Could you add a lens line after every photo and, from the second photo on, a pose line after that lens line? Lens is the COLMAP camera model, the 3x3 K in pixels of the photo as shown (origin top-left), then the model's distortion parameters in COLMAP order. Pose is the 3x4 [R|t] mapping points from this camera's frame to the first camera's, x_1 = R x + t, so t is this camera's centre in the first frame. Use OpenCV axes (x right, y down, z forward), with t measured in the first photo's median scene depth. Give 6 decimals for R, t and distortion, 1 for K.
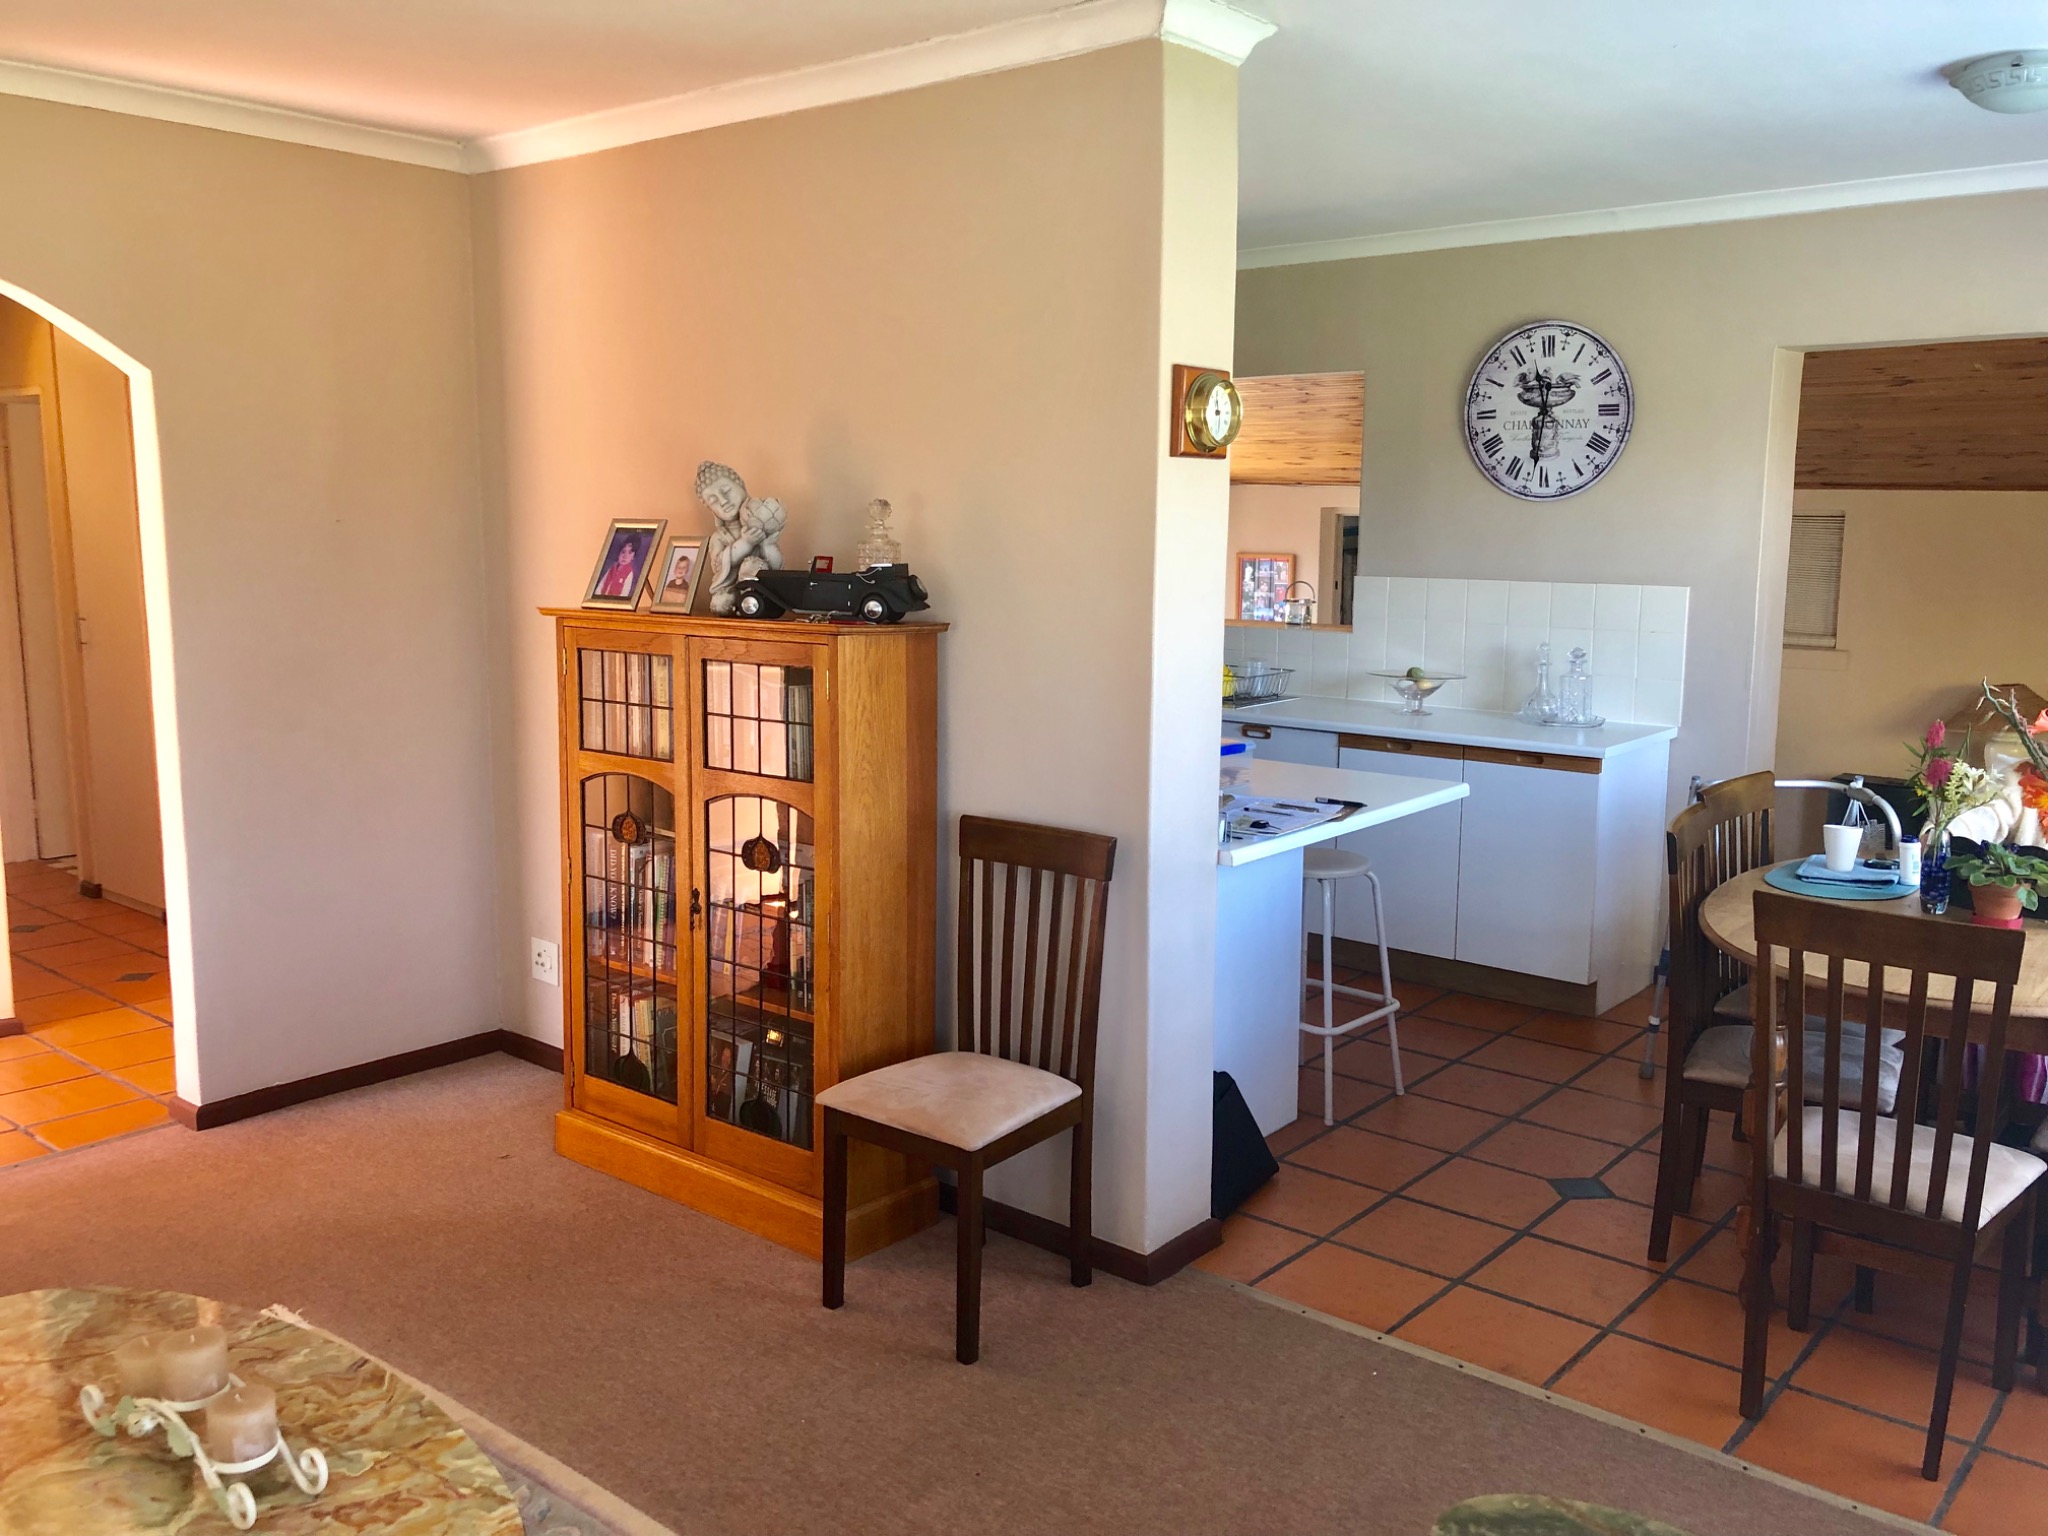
lens RADIAL K [[1714.5, 0, 1024.0], [0, 1714.5, 768.0], [0, 0, 1]] dist [0.033800, -0.006827]
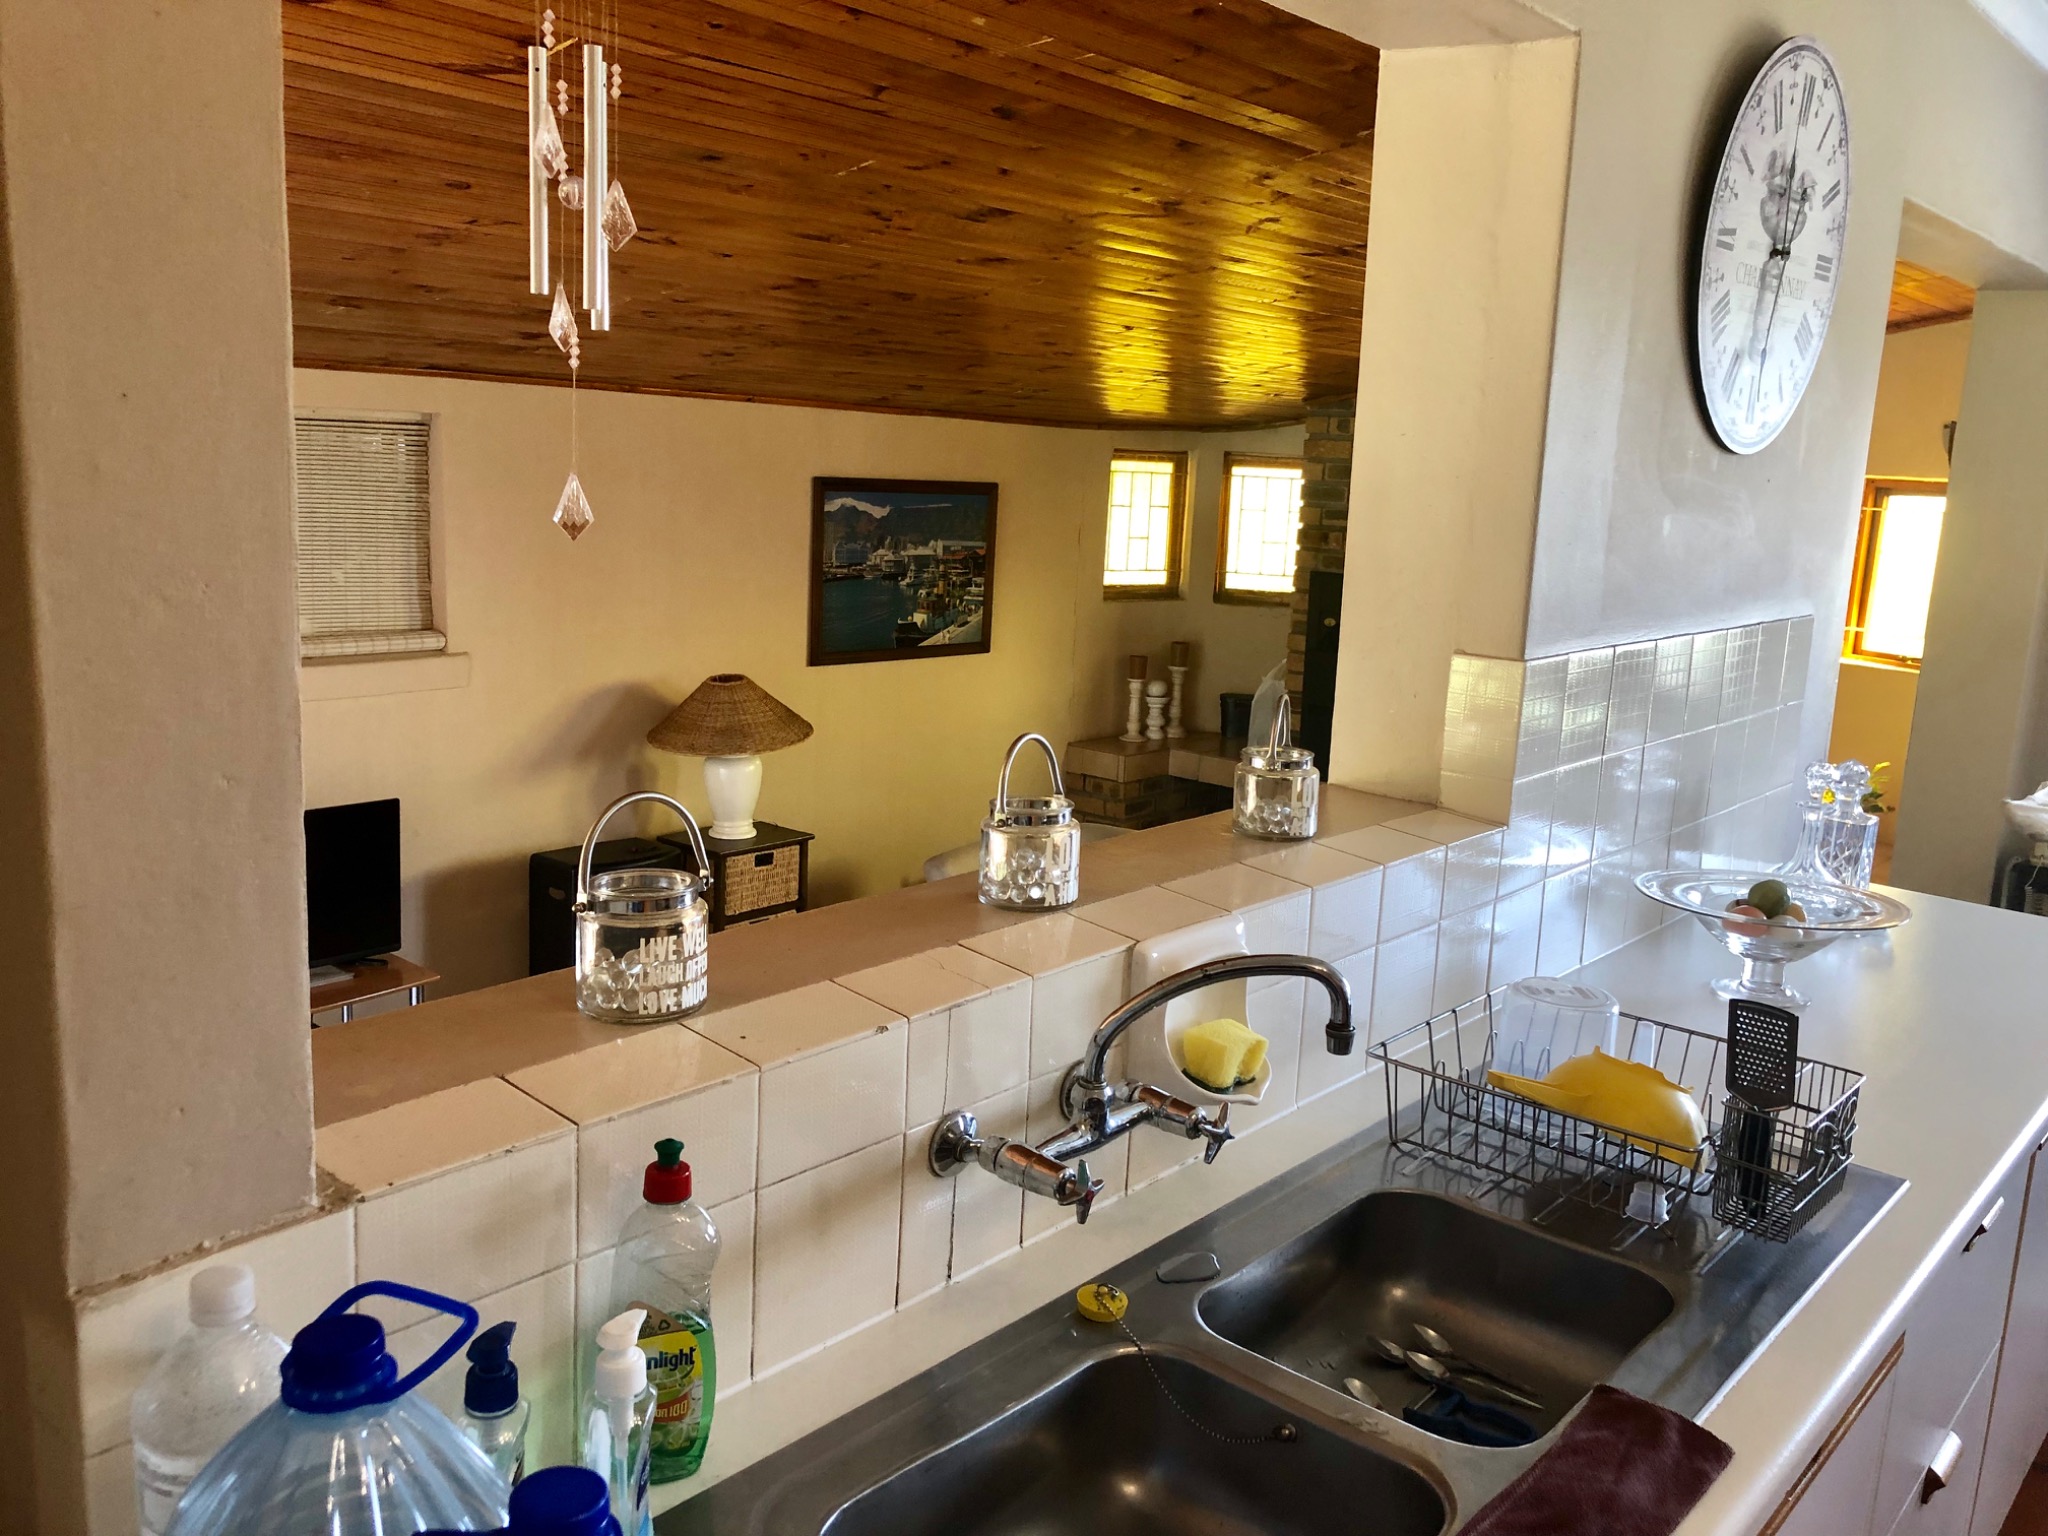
lens RADIAL K [[1673.9, 0, 1023.4], [0, 1673.9, 773.0], [0, 0, 1]] dist [0.052707, -0.057643]
pose [[0.015627, -0.189870, 0.981685, -0.101888], [0.100512, 0.977130, 0.187389, -0.118890], [-0.994813, 0.095743, 0.034354, 0.799605]]
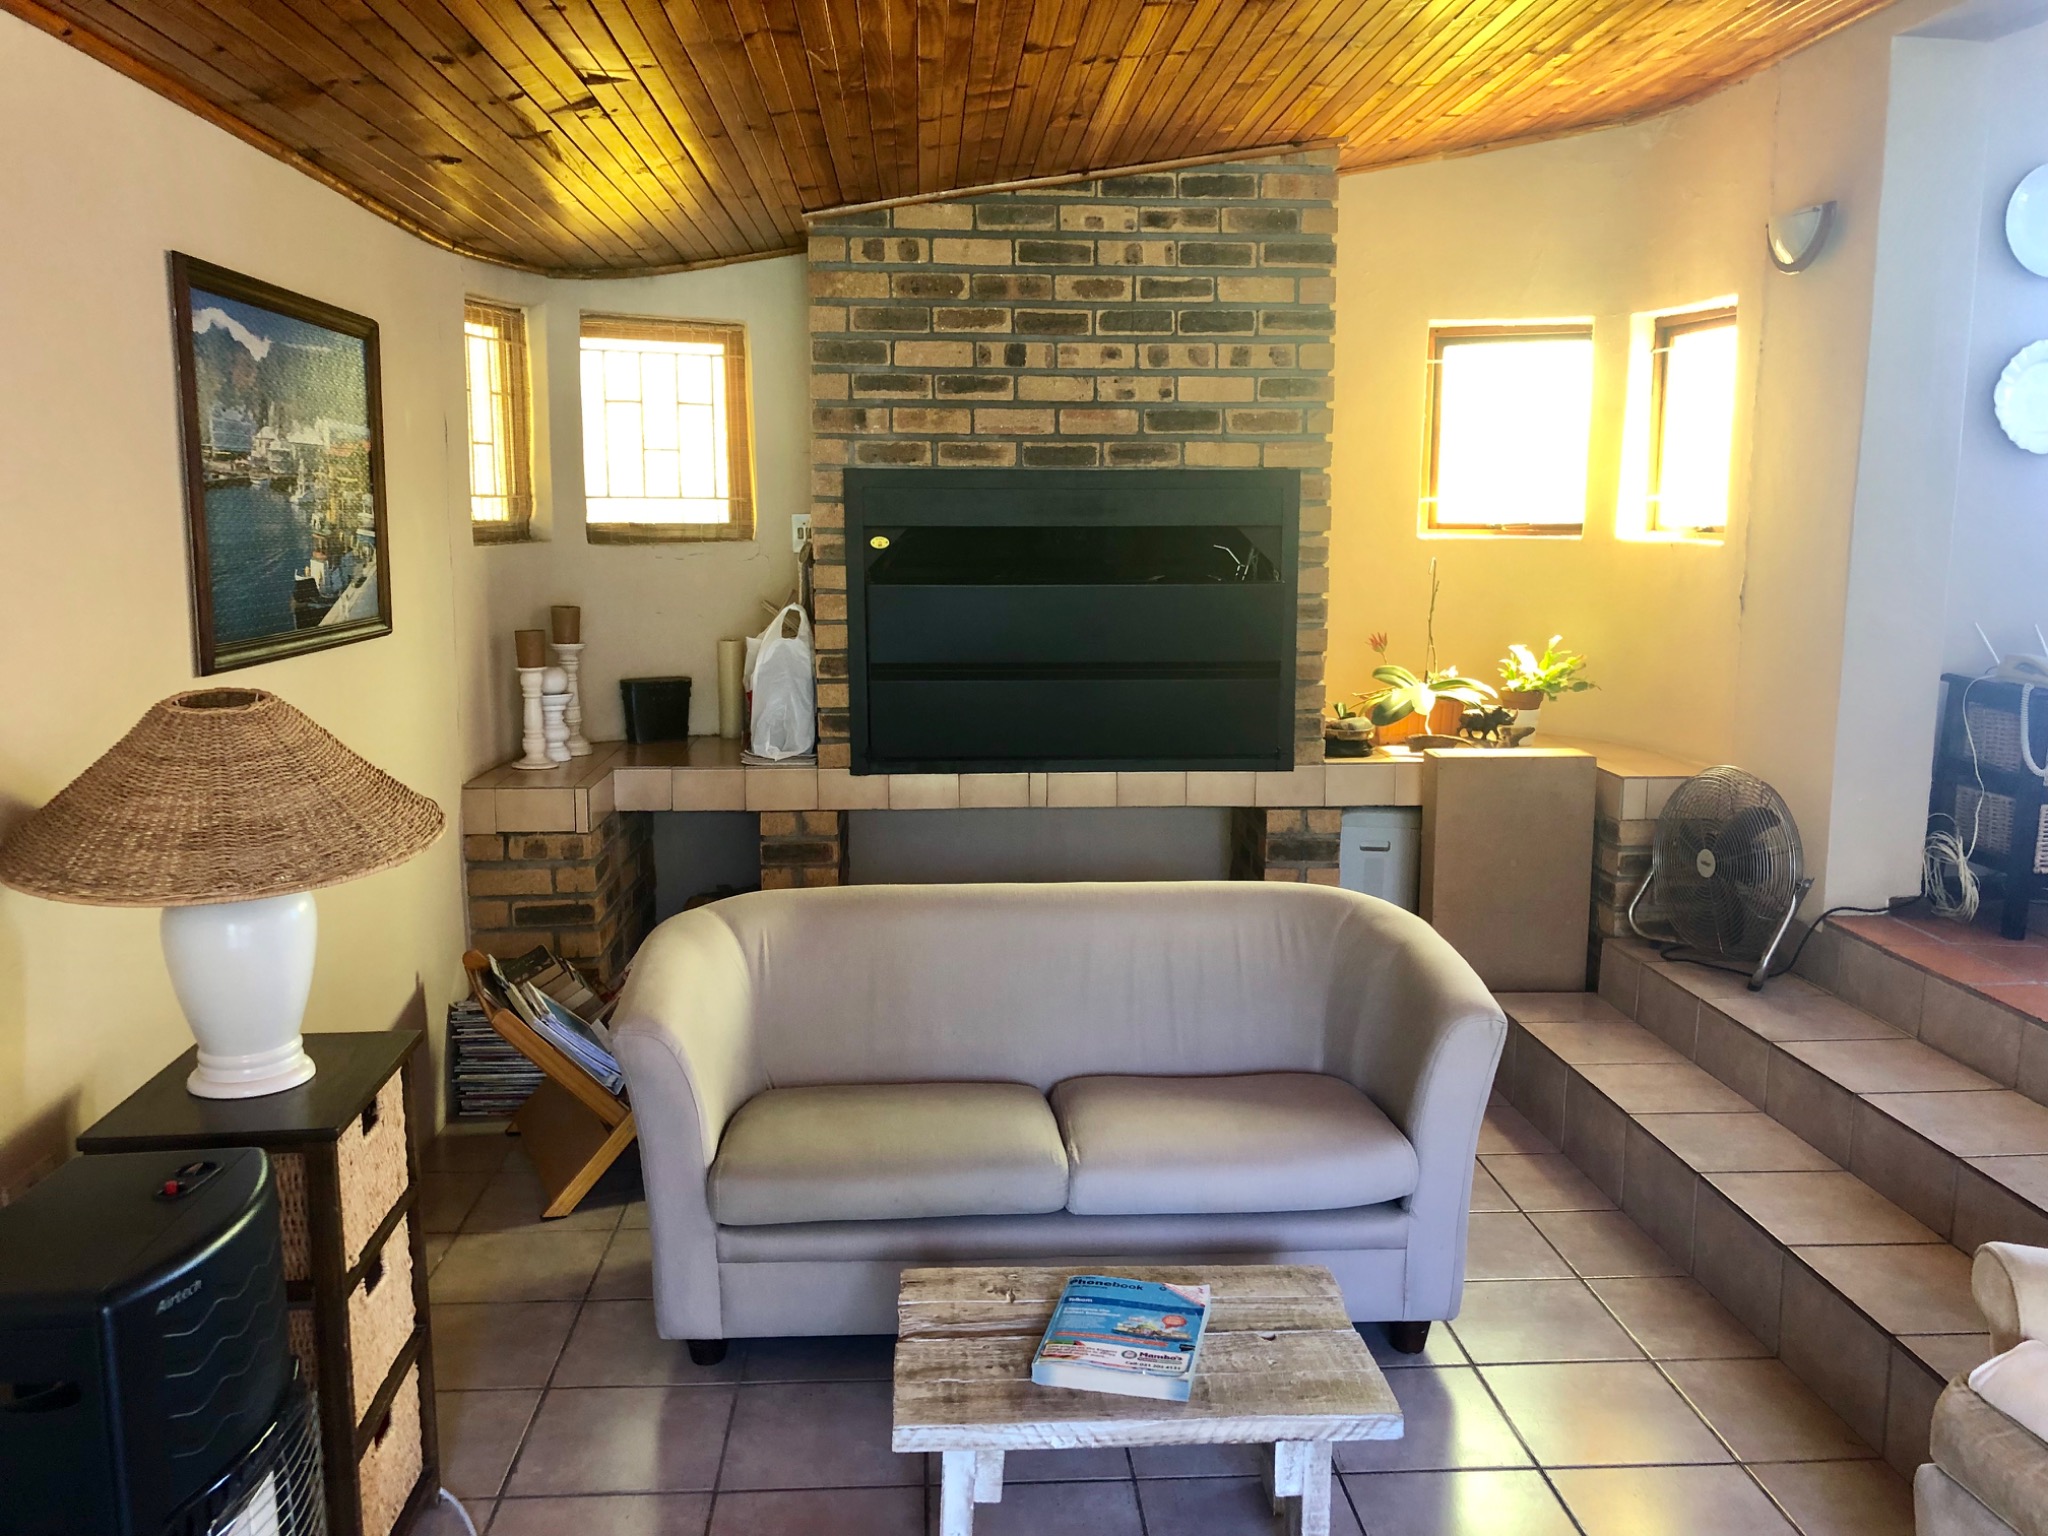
lens RADIAL K [[1678.3, 0, 1024.0], [0, 1678.3, 768.0], [0, 0, 1]] dist [0.219622, -0.418684]
pose [[-0.687336, -0.118605, 0.716590, 0.252571], [0.101665, 0.961156, 0.256599, -0.091484], [-0.719189, 0.249222, -0.648580, 1.012530]]
